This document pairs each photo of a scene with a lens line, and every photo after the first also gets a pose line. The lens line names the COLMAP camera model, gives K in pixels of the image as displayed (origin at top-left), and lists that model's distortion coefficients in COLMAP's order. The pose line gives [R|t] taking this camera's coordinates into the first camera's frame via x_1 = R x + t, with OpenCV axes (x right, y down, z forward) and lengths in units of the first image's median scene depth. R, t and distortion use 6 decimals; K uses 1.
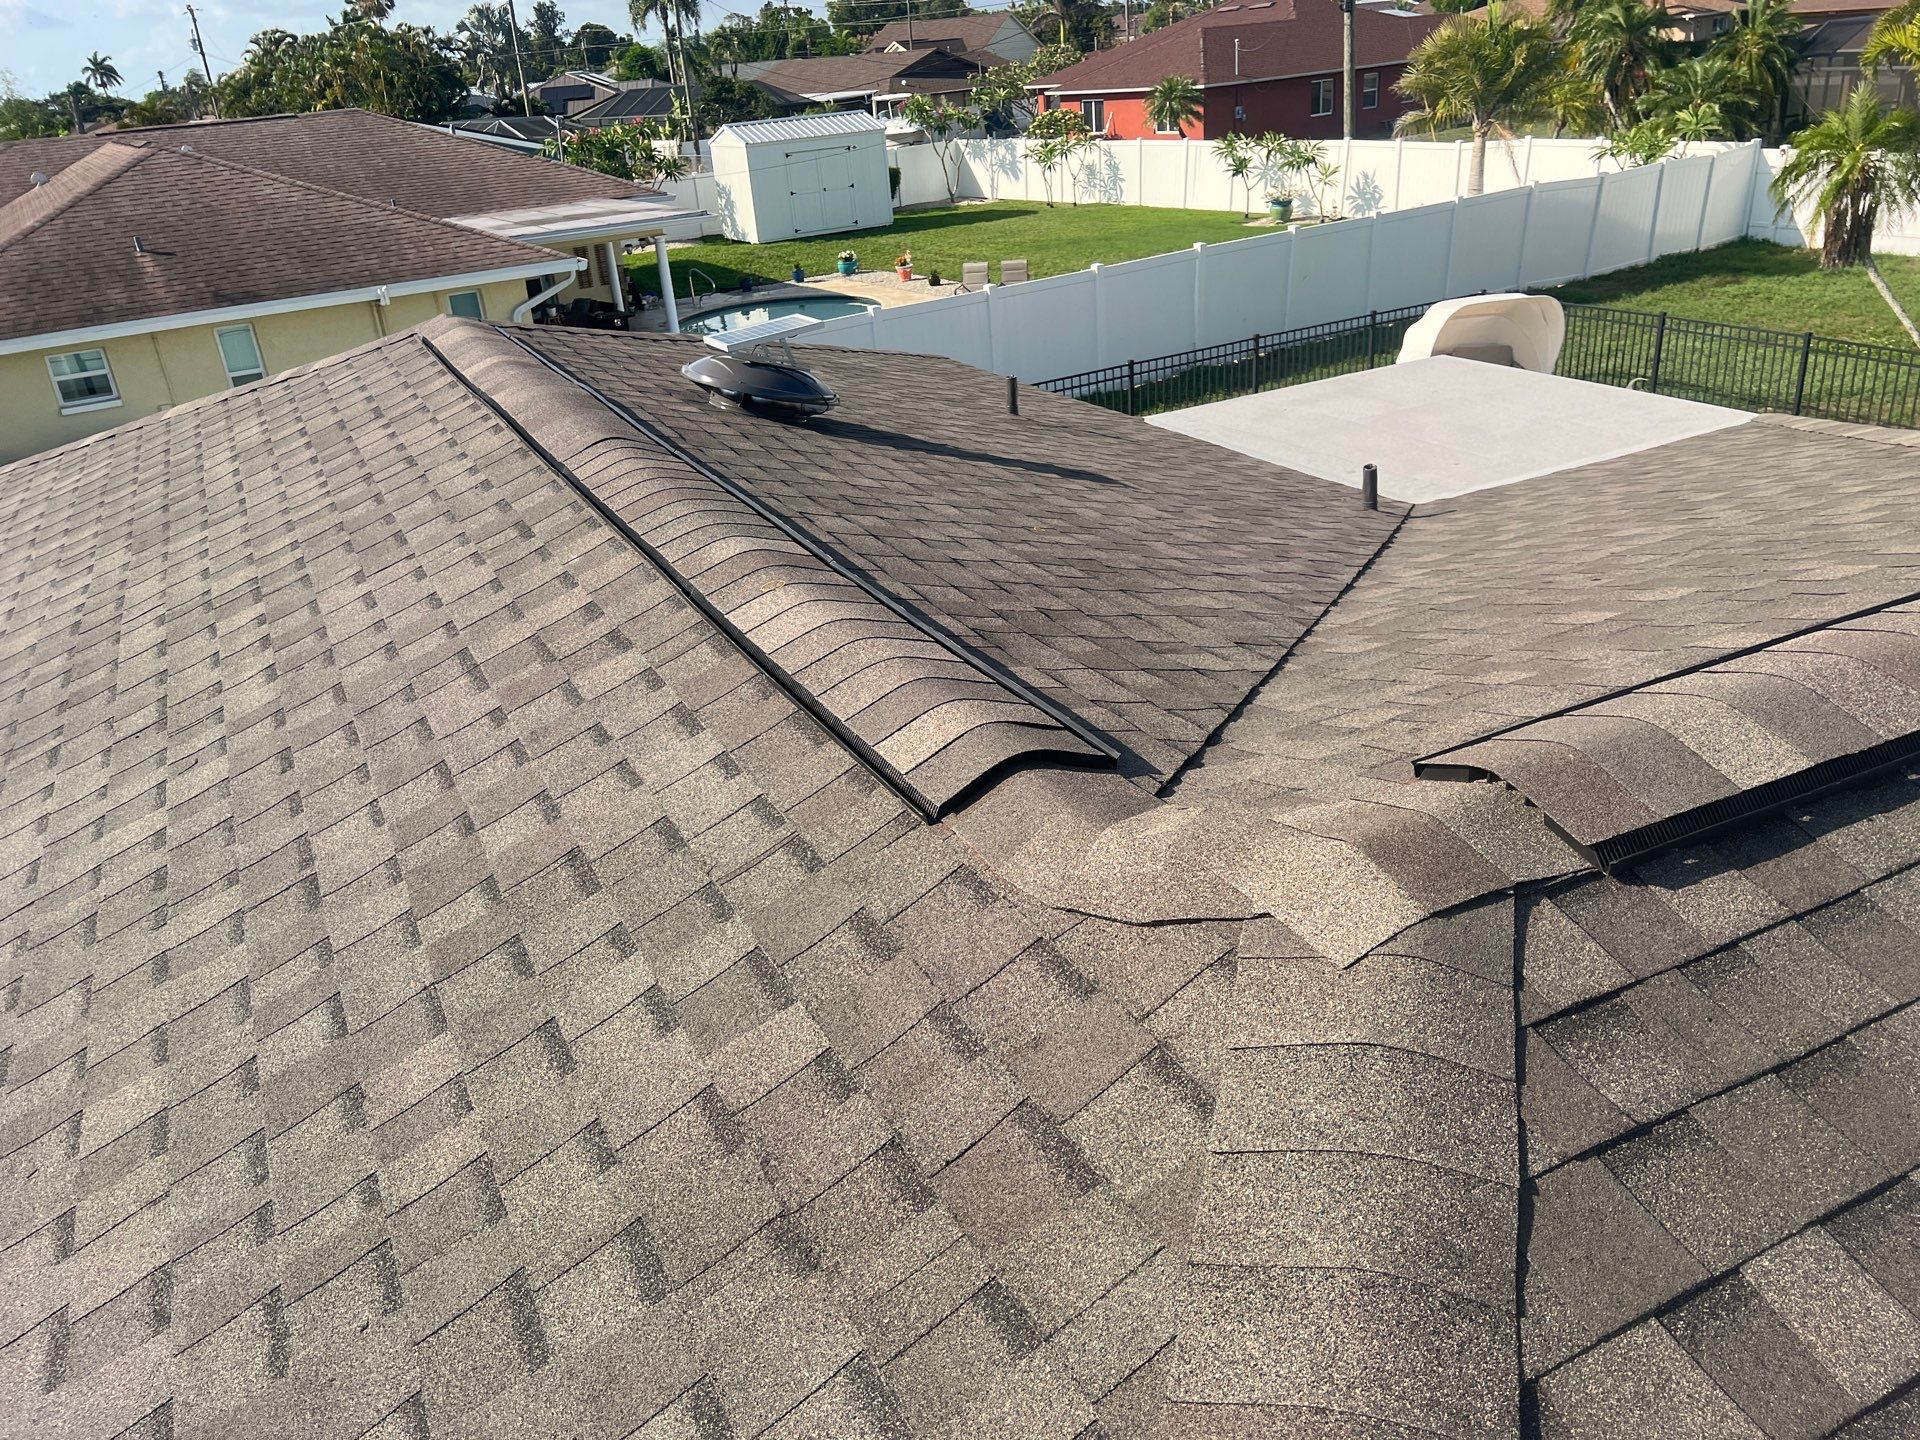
lens RADIAL K [[1447.1, 0, 975.4], [0, 1447.1, 717.6], [0, 0, 1]] dist [0.055986, -0.063709]
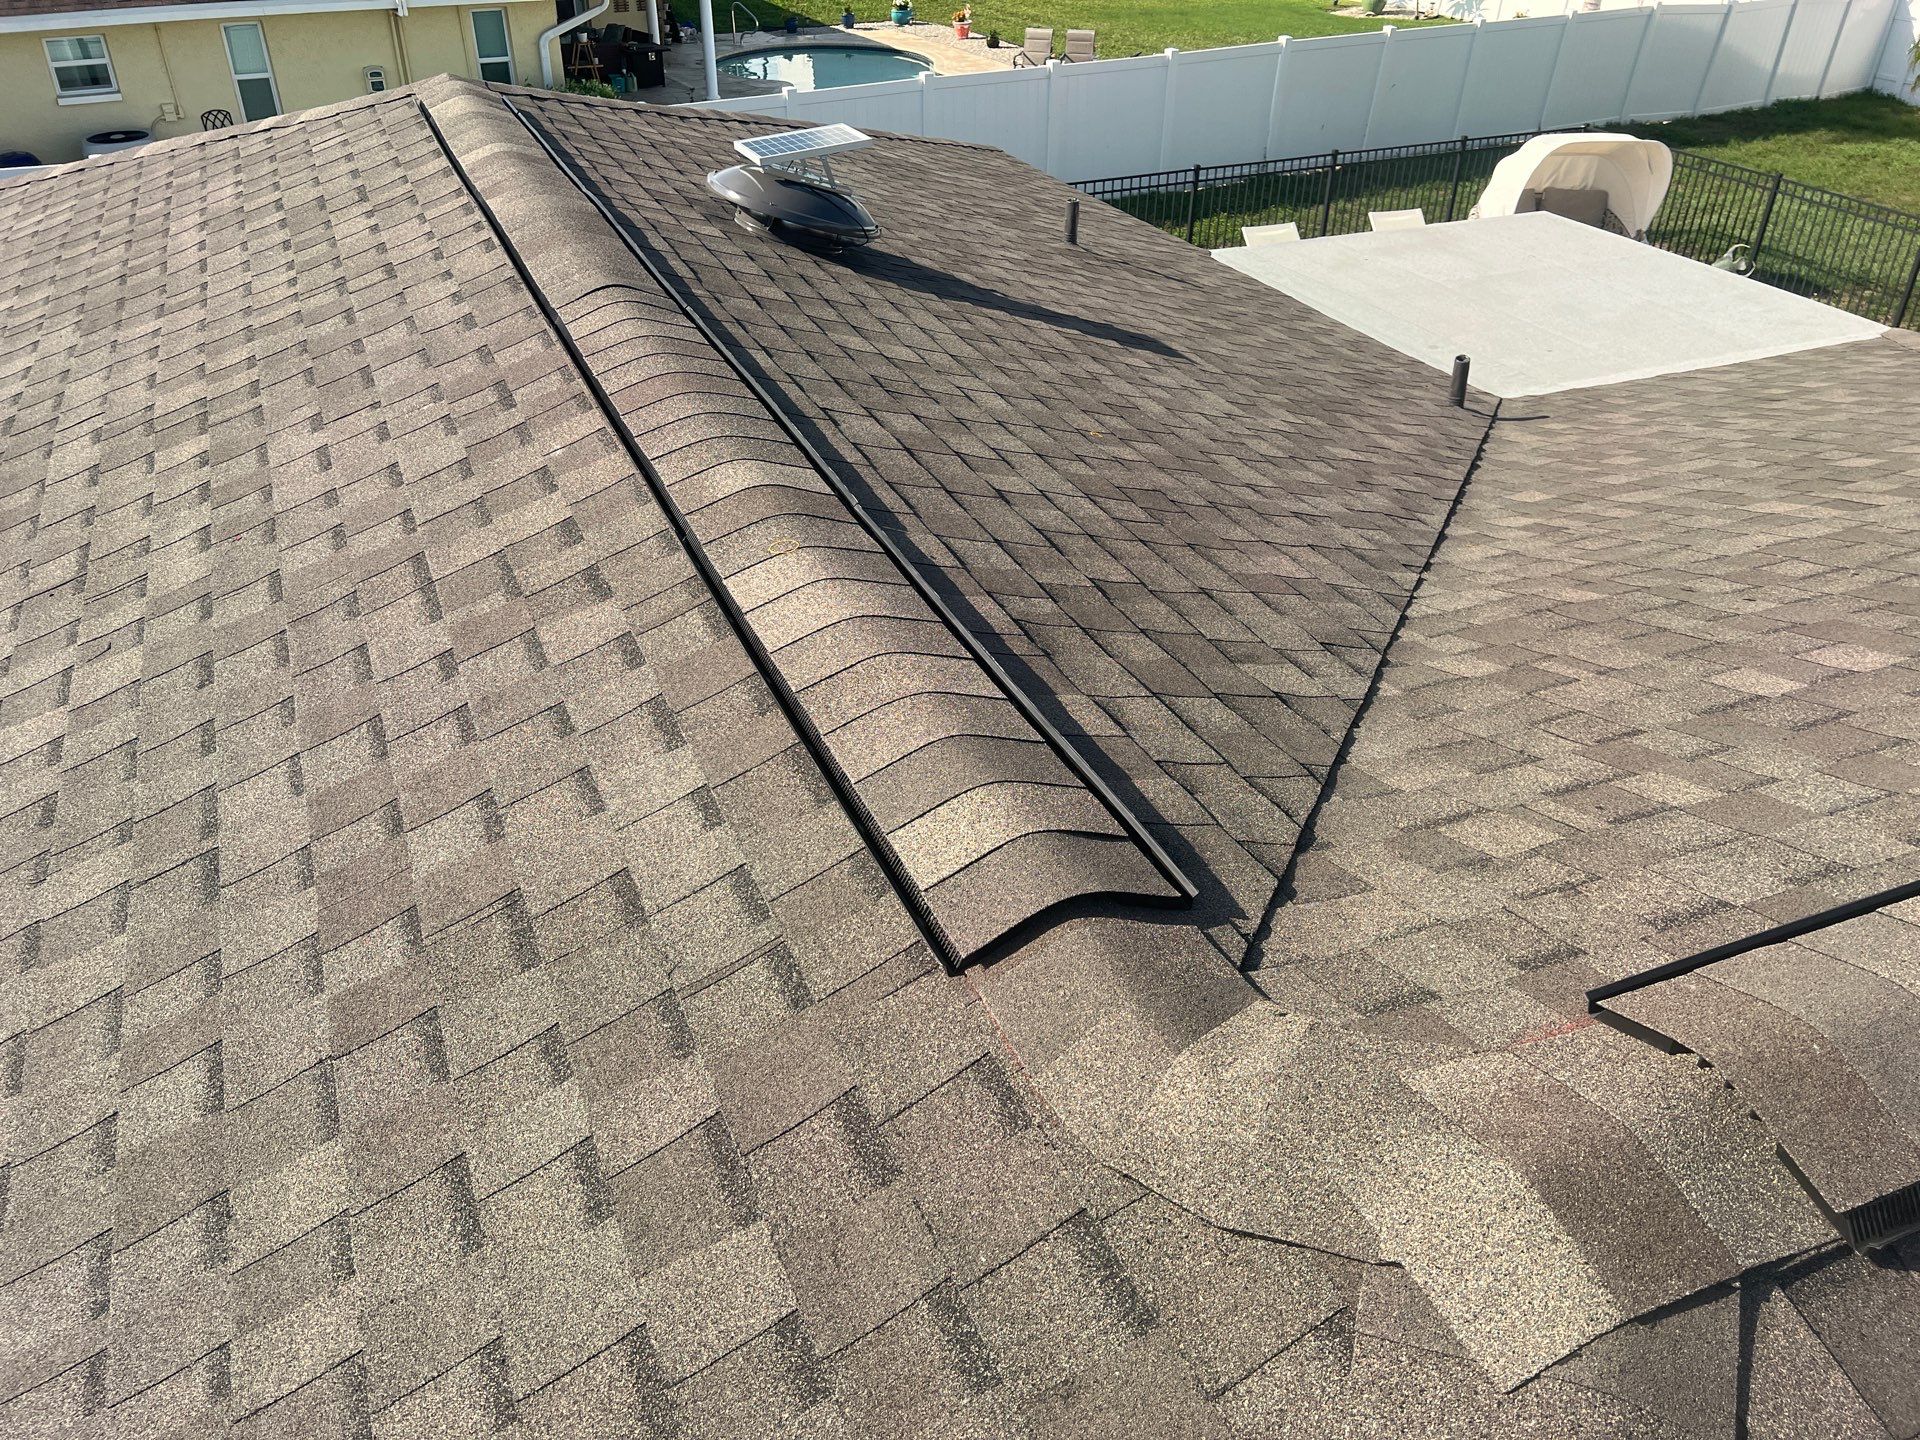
lens RADIAL K [[1451.1, 0, 952.6], [0, 1451.1, 713.4], [0, 0, 1]] dist [0.041647, -0.044191]
pose [[0.994298, 0.106453, -0.006210, -0.014925], [-0.104443, 0.983962, 0.144604, -0.066360], [0.021503, -0.143130, 0.989470, 0.087437]]
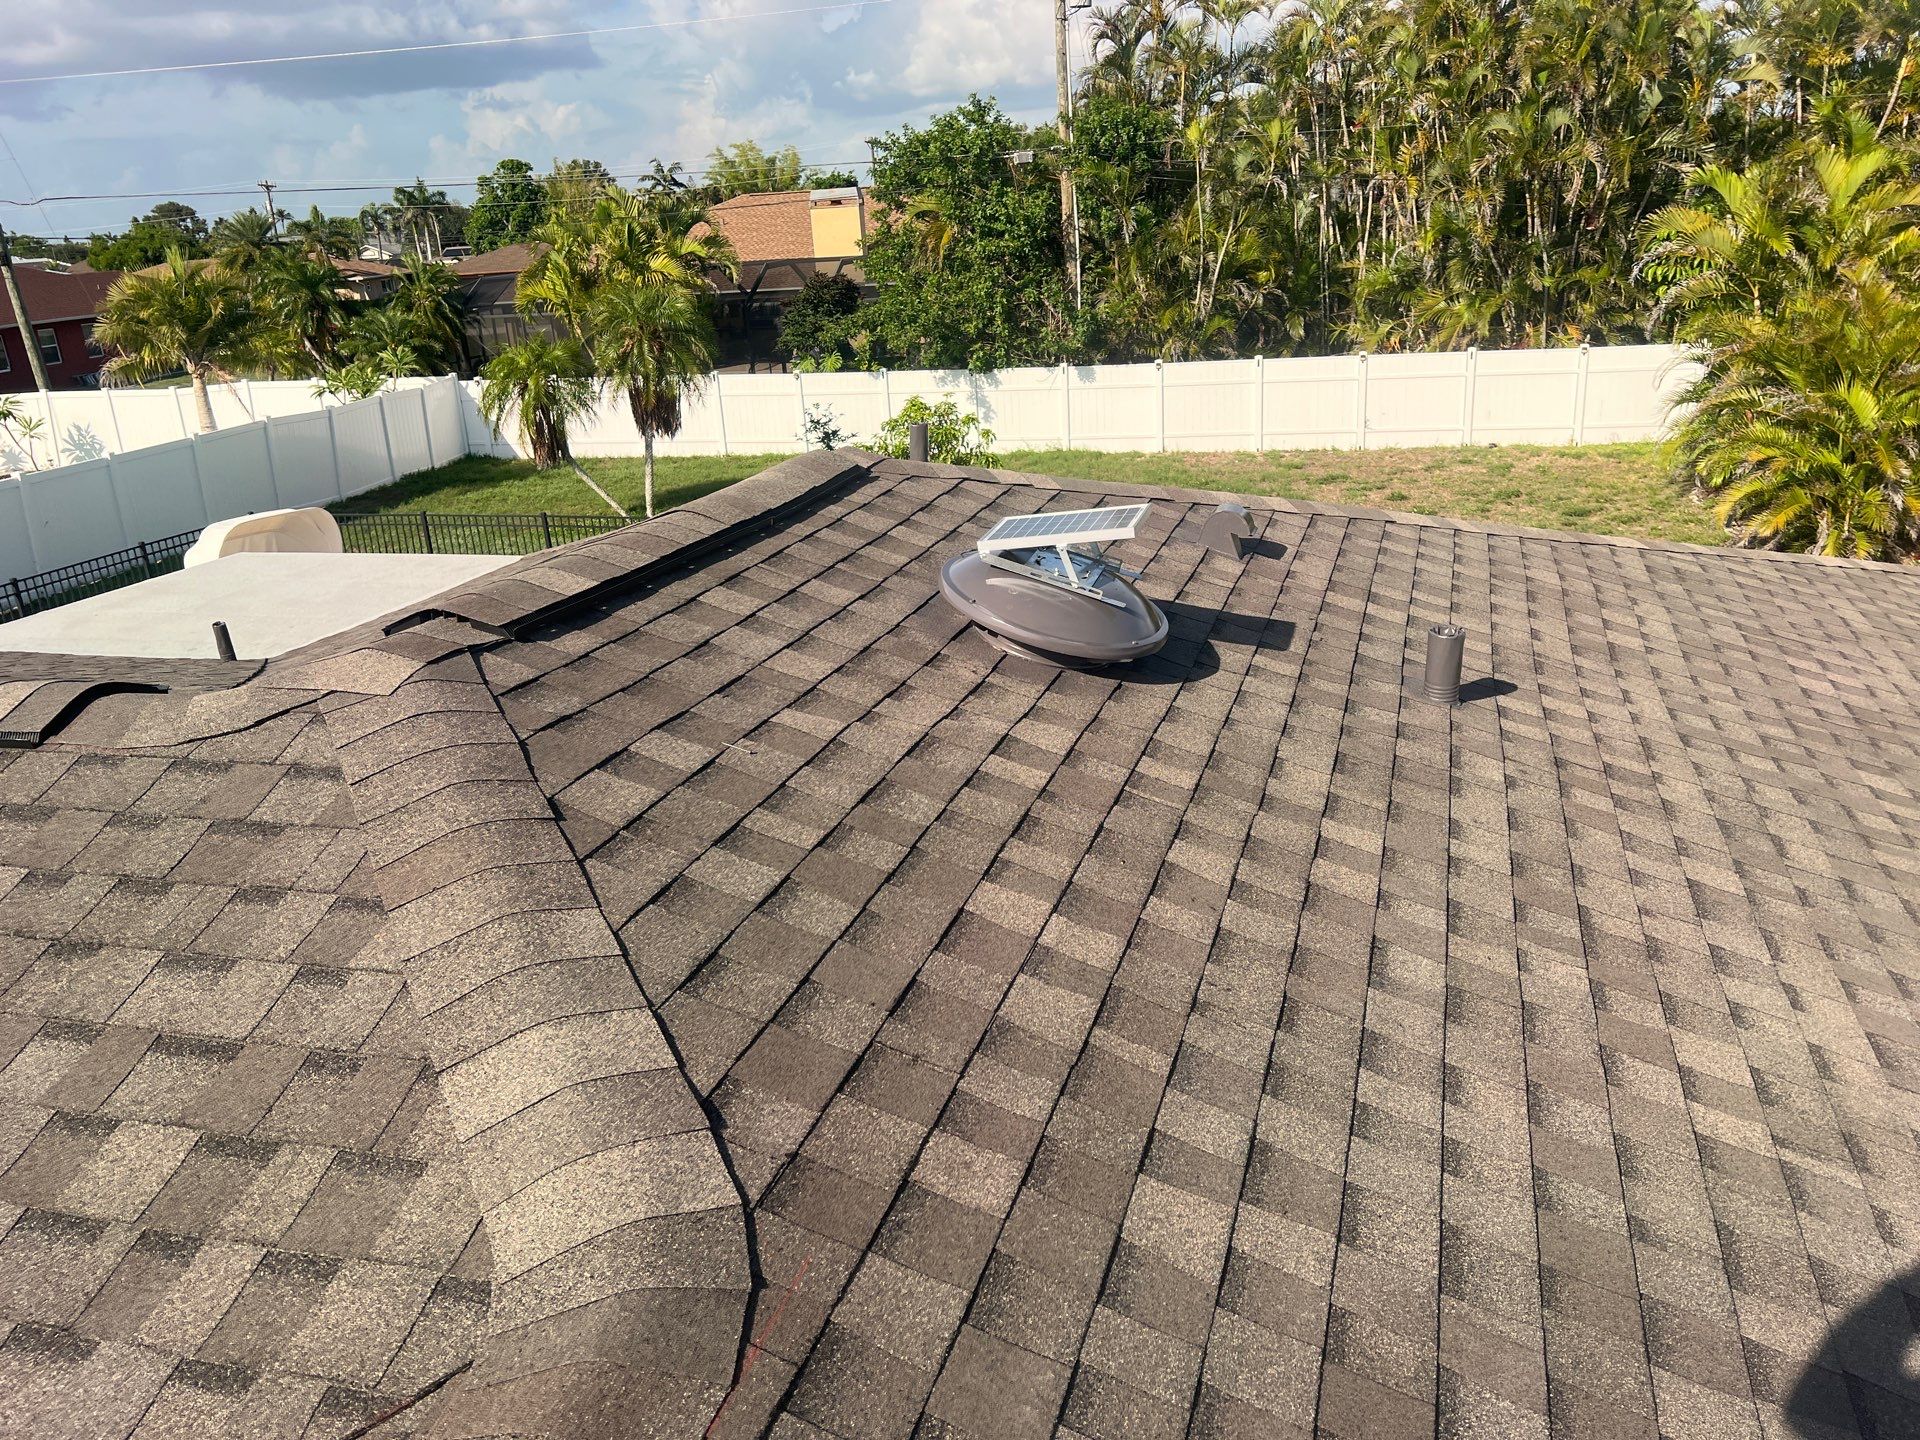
lens RADIAL K [[1447.1, 0, 975.4], [0, 1447.1, 717.6], [0, 0, 1]] dist [0.055986, -0.063709]
pose [[0.697446, -0.205332, 0.686592, -0.128991], [0.309451, 0.950439, -0.030106, 0.132202], [-0.646382, 0.233464, 0.726420, -0.197479]]
